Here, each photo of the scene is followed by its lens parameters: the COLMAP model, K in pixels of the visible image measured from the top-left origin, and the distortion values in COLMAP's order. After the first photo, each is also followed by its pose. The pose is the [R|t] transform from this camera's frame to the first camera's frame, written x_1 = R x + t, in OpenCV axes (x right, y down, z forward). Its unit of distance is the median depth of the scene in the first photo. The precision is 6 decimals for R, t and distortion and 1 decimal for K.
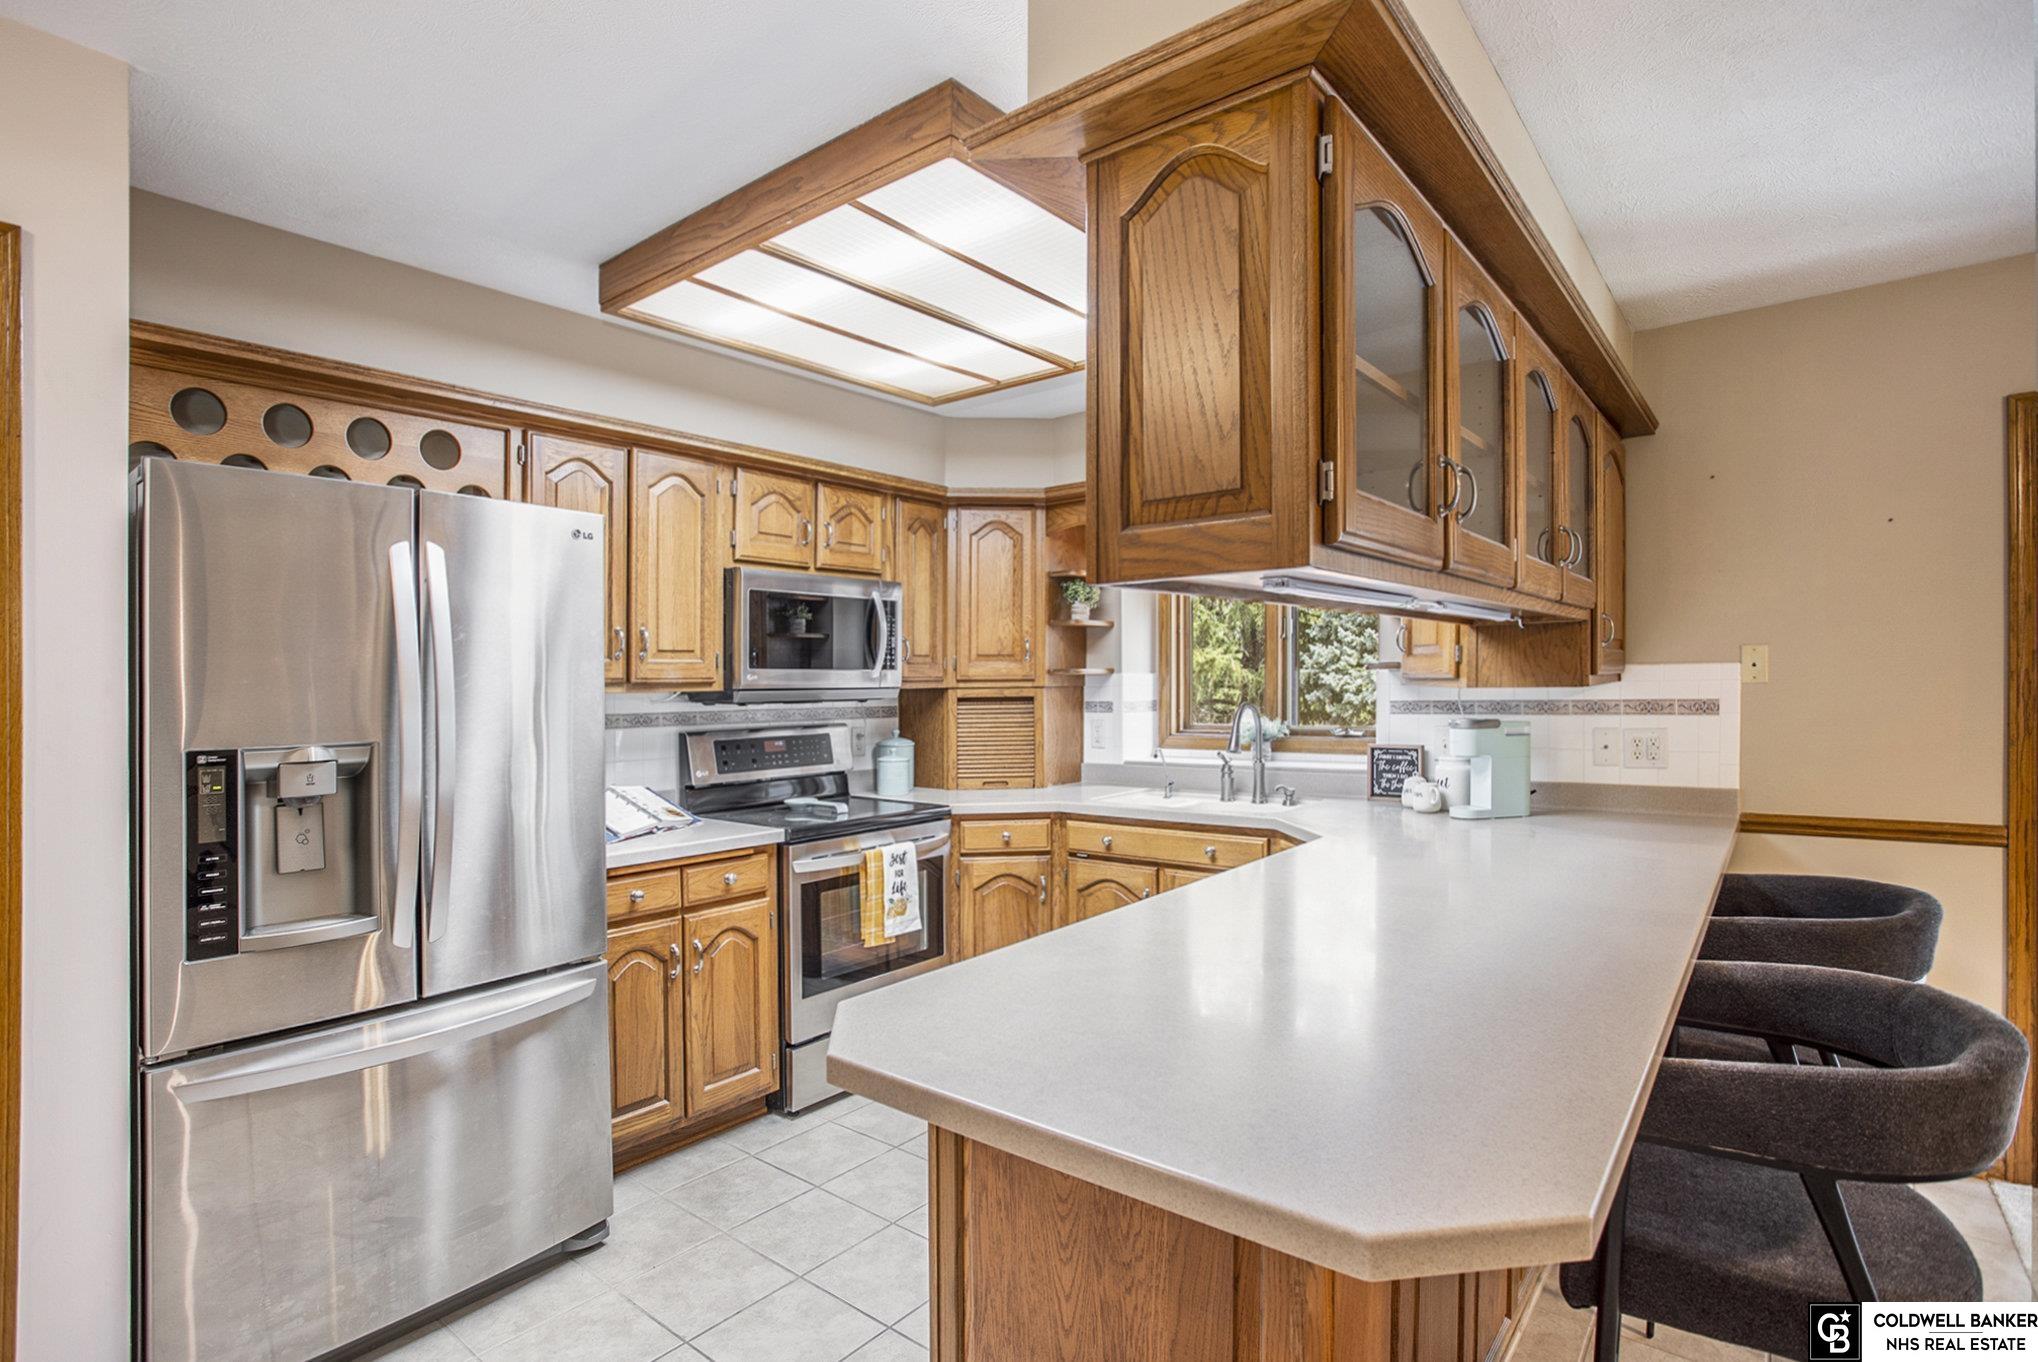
lens RADIAL K [[1042.2, 0, 1019.0], [0, 1042.2, 681.0], [0, 0, 1]] dist [-0.049057, 0.000216]
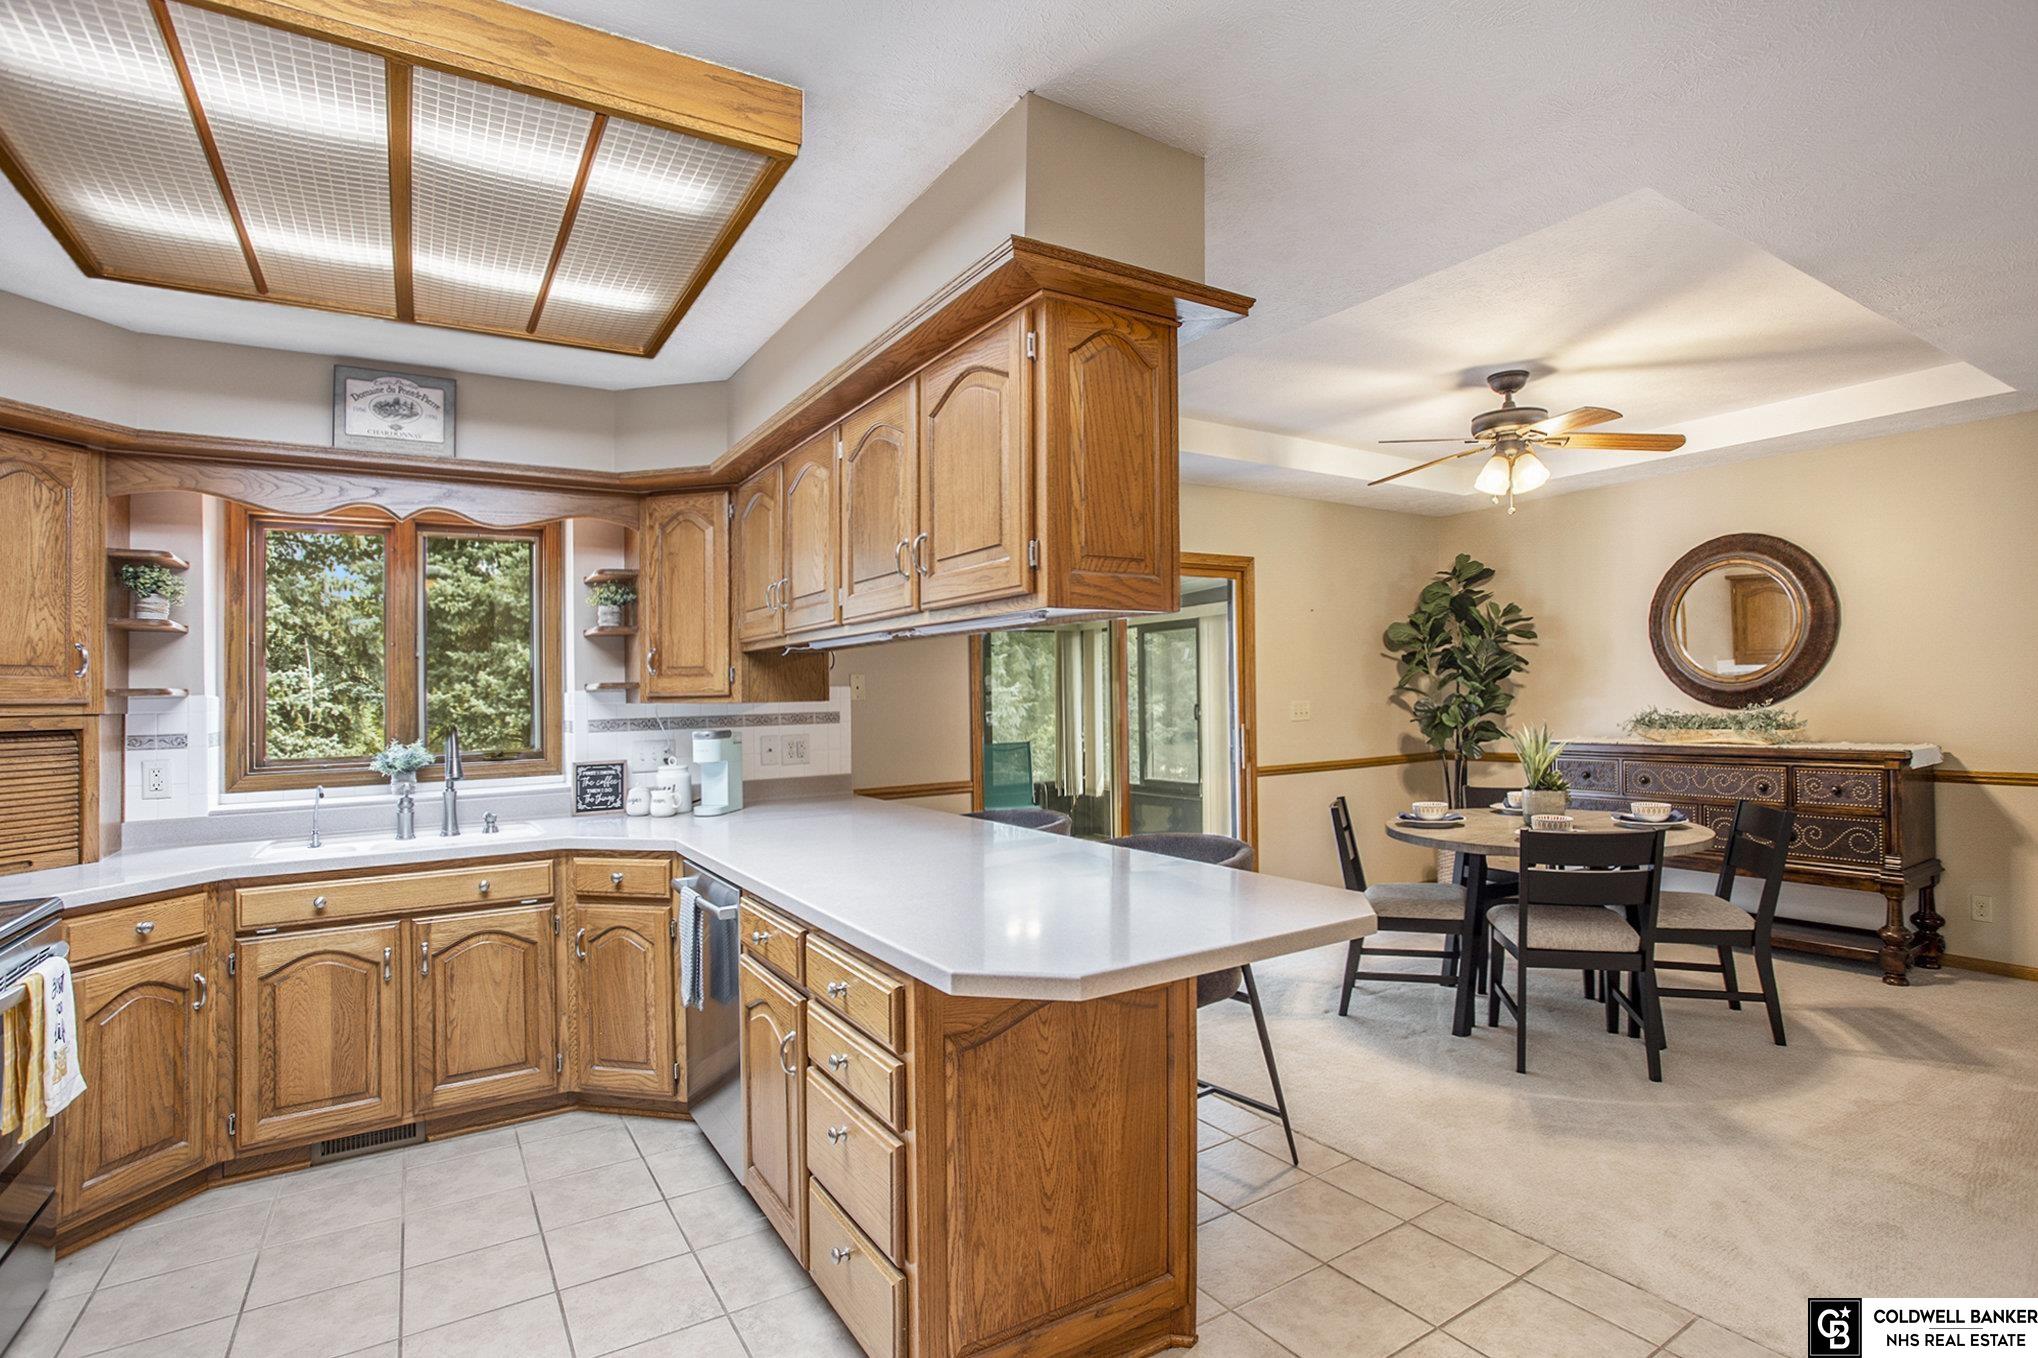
lens RADIAL K [[1005.9, 0, 1079.1], [0, 1005.9, 670.8], [0, 0, 1]] dist [-0.051325, 0.035956]
pose [[0.319864, 0.024773, 0.947140, -0.517012], [0.016781, 0.999353, -0.031806, 0.011045], [-0.947315, 0.026068, 0.319241, 0.230502]]
